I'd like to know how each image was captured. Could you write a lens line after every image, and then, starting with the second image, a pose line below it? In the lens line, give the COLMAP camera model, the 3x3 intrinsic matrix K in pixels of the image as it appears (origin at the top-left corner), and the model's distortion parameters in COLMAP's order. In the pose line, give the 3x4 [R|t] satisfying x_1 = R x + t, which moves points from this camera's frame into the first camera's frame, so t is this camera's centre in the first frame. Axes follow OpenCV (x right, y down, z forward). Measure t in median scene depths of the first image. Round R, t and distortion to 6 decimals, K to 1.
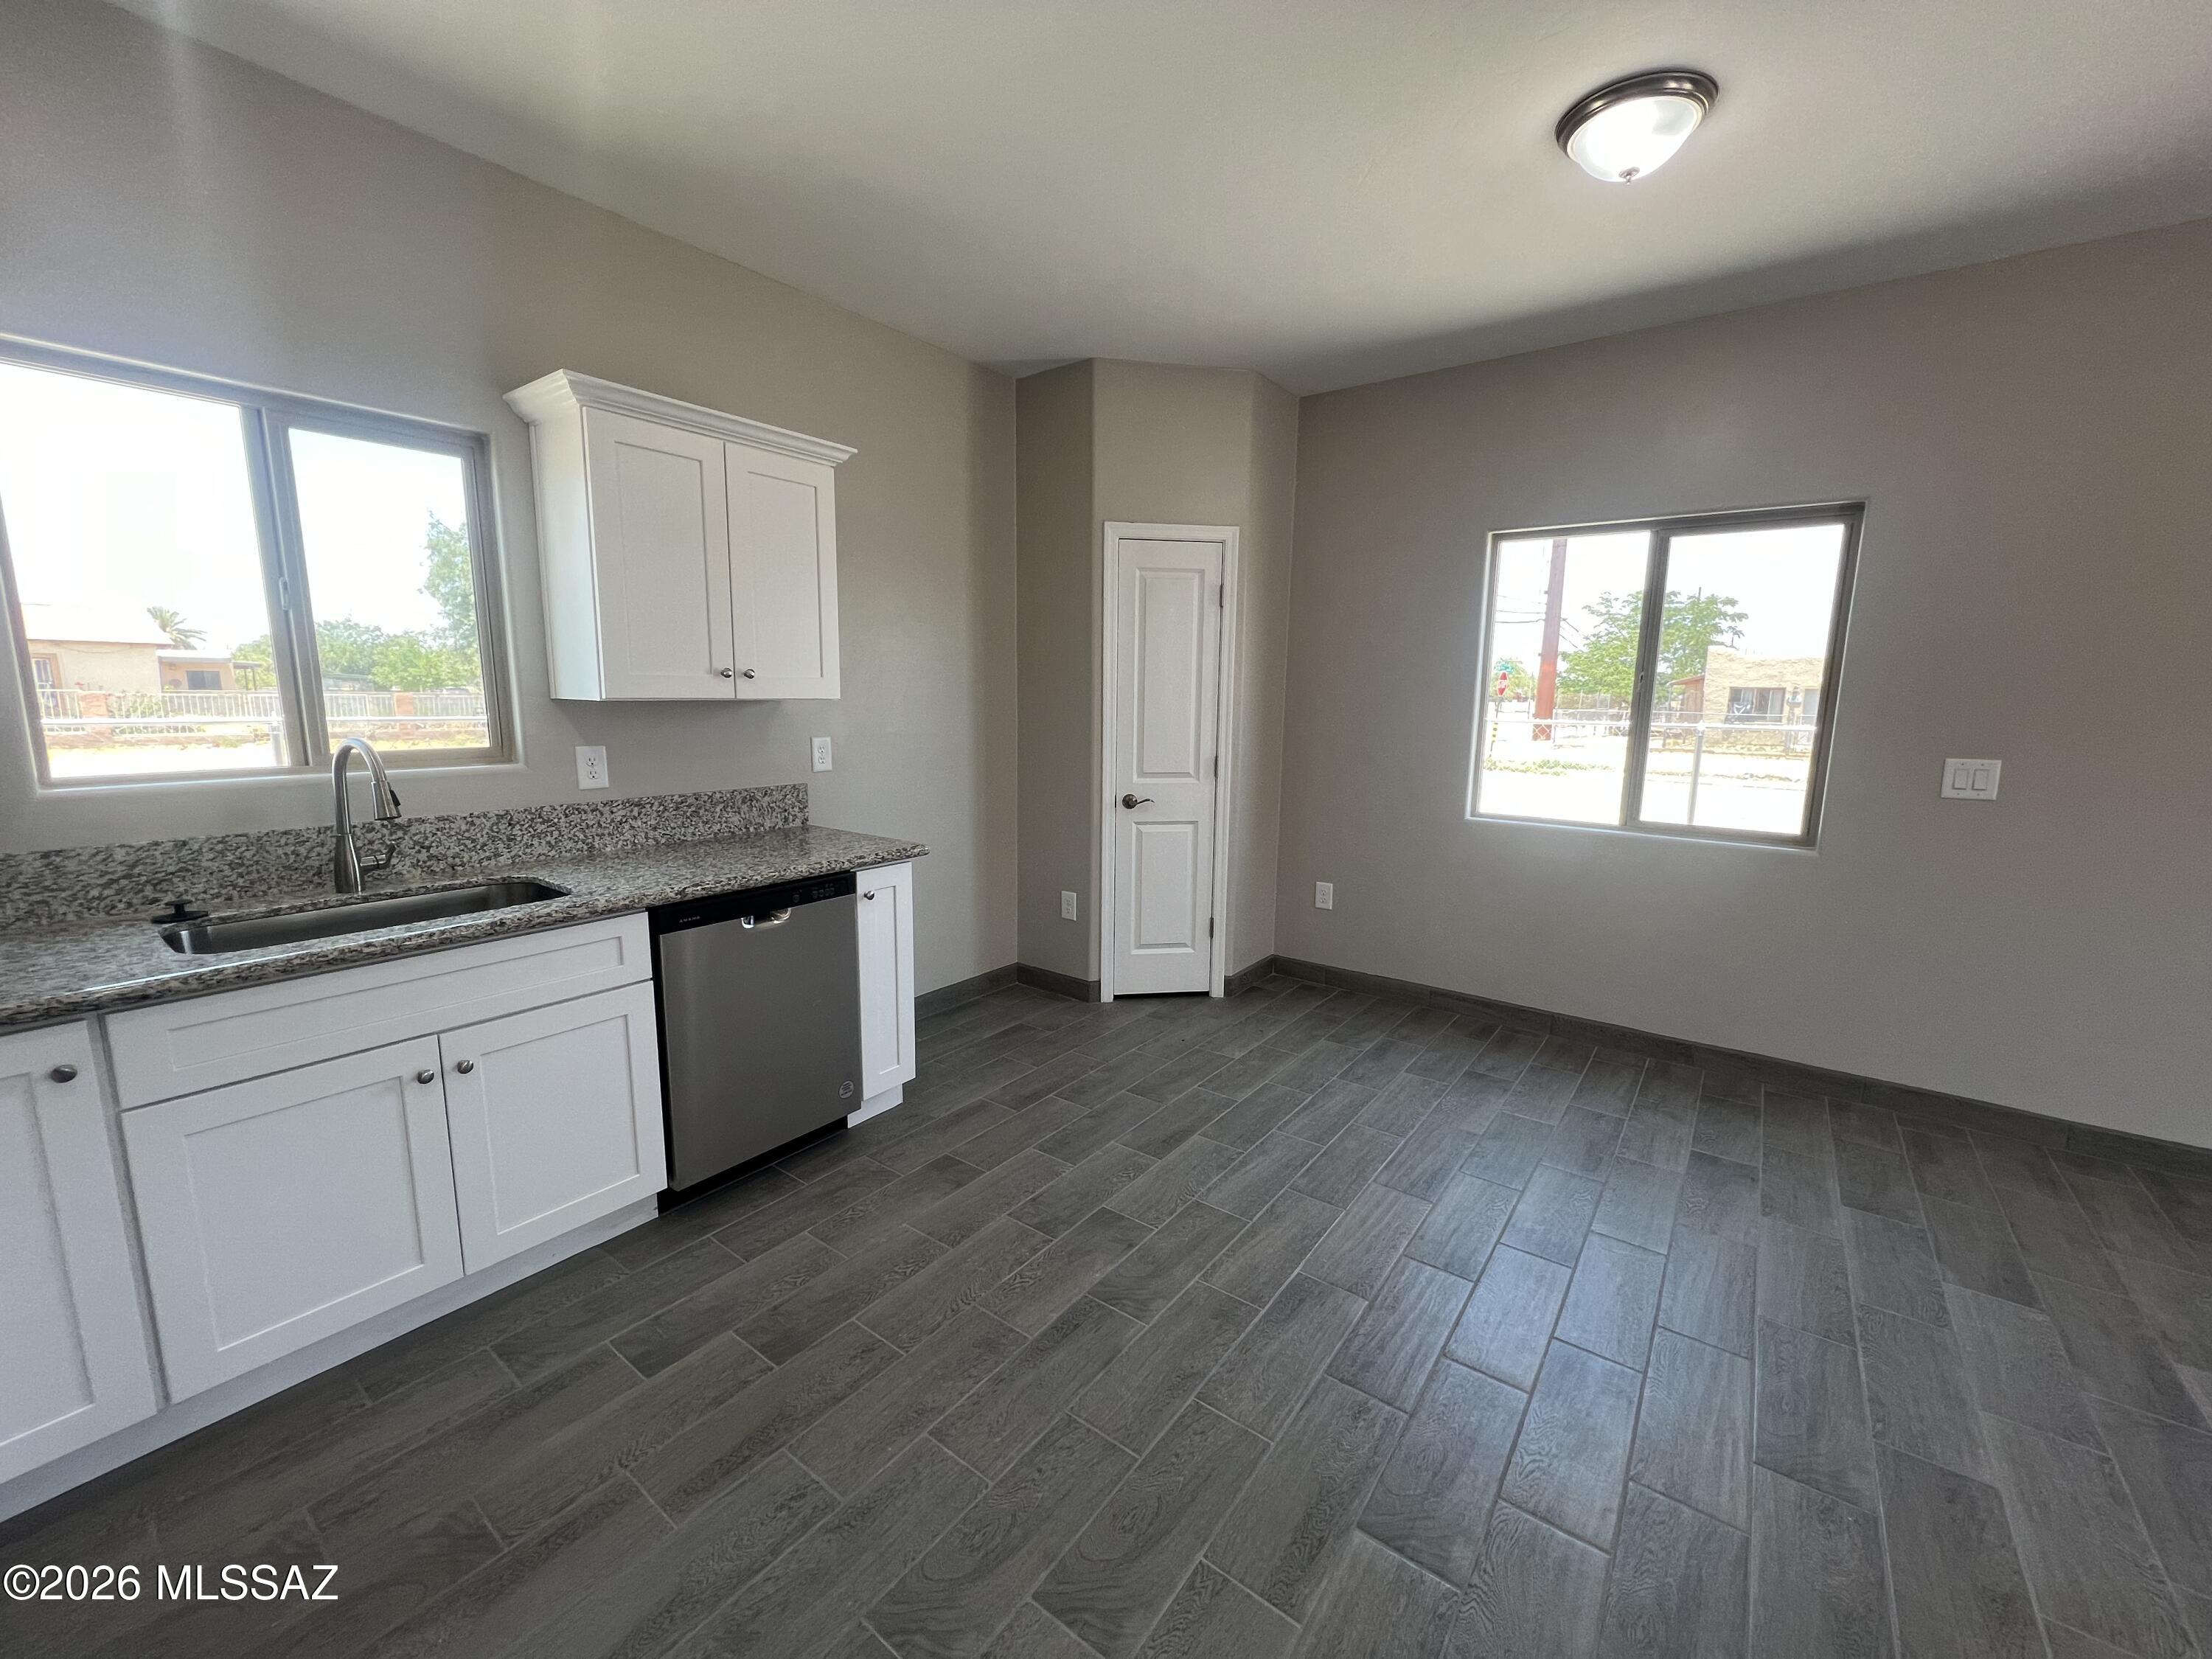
lens RADIAL K [[886.6, 0, 1104.1], [0, 886.6, 827.3], [0, 0, 1]] dist [-0.001068, 0.000528]
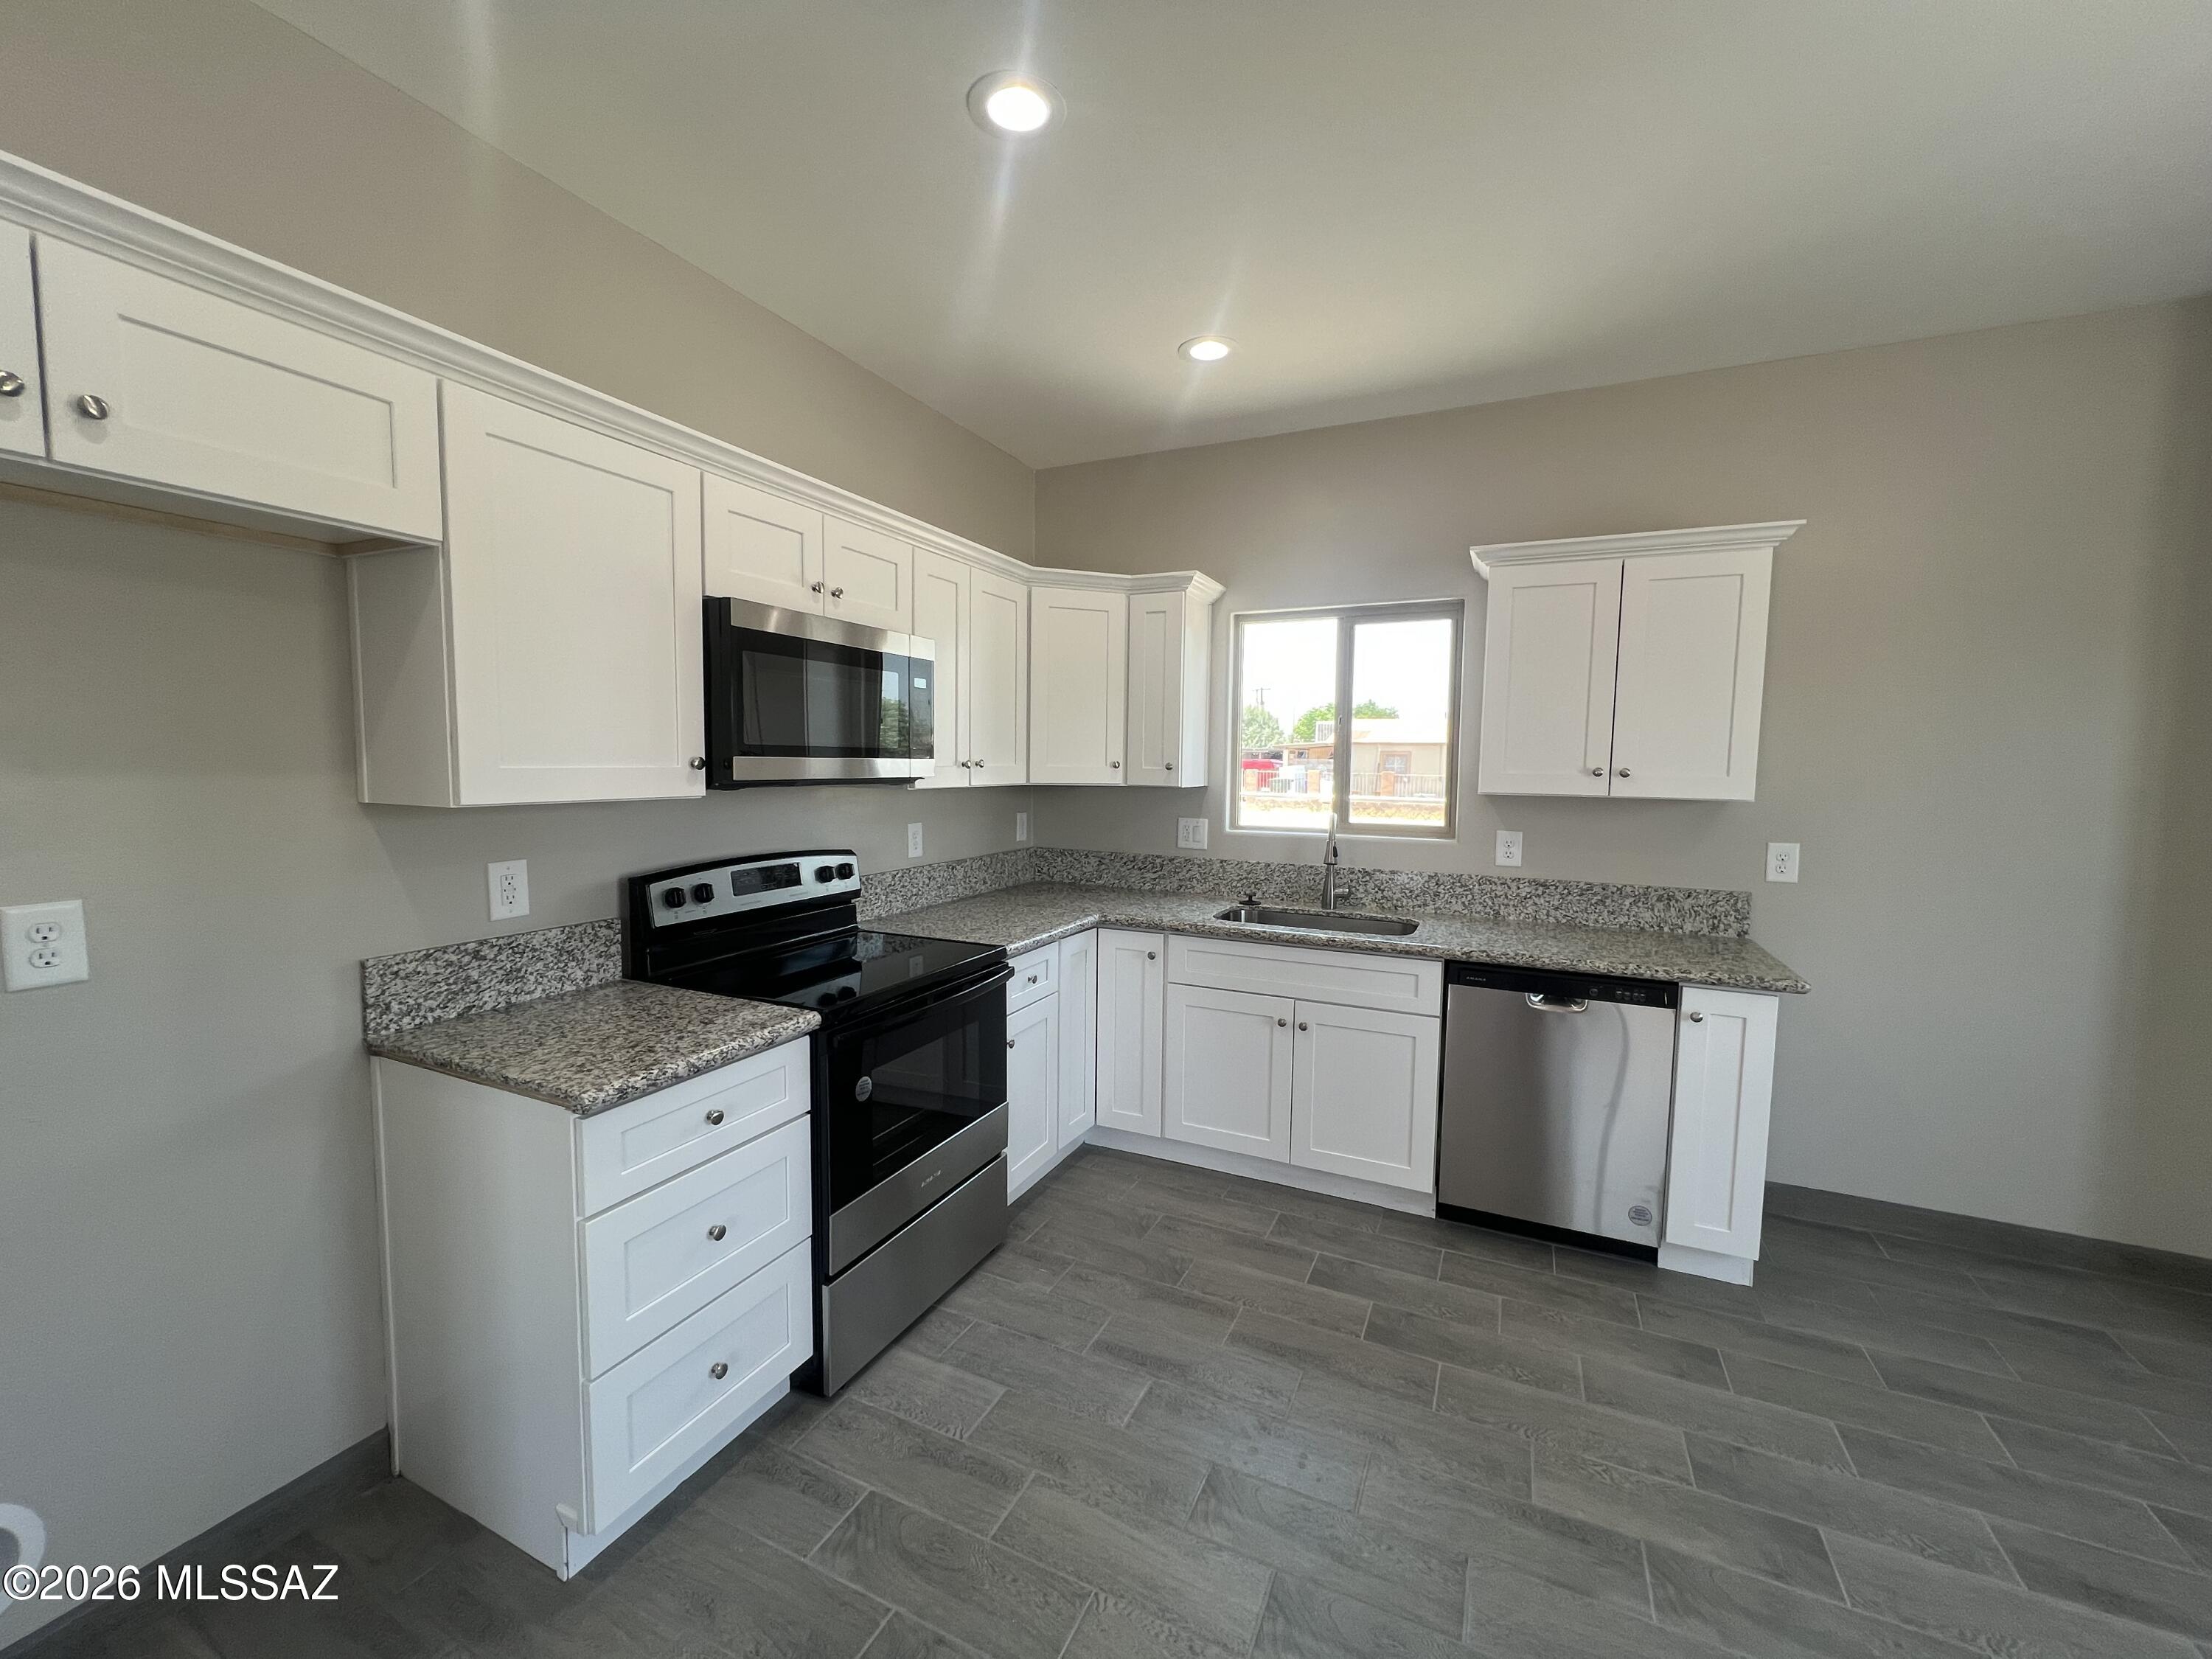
lens RADIAL K [[886.6, 0, 1102.7], [0, 886.6, 827.8], [0, 0, 1]] dist [-0.001068, 0.000528]
pose [[0.200658, 0.064717, -0.977521, 0.470613], [-0.162715, 0.986158, 0.031888, -0.042024], [0.966054, 0.152659, 0.208411, 0.198311]]
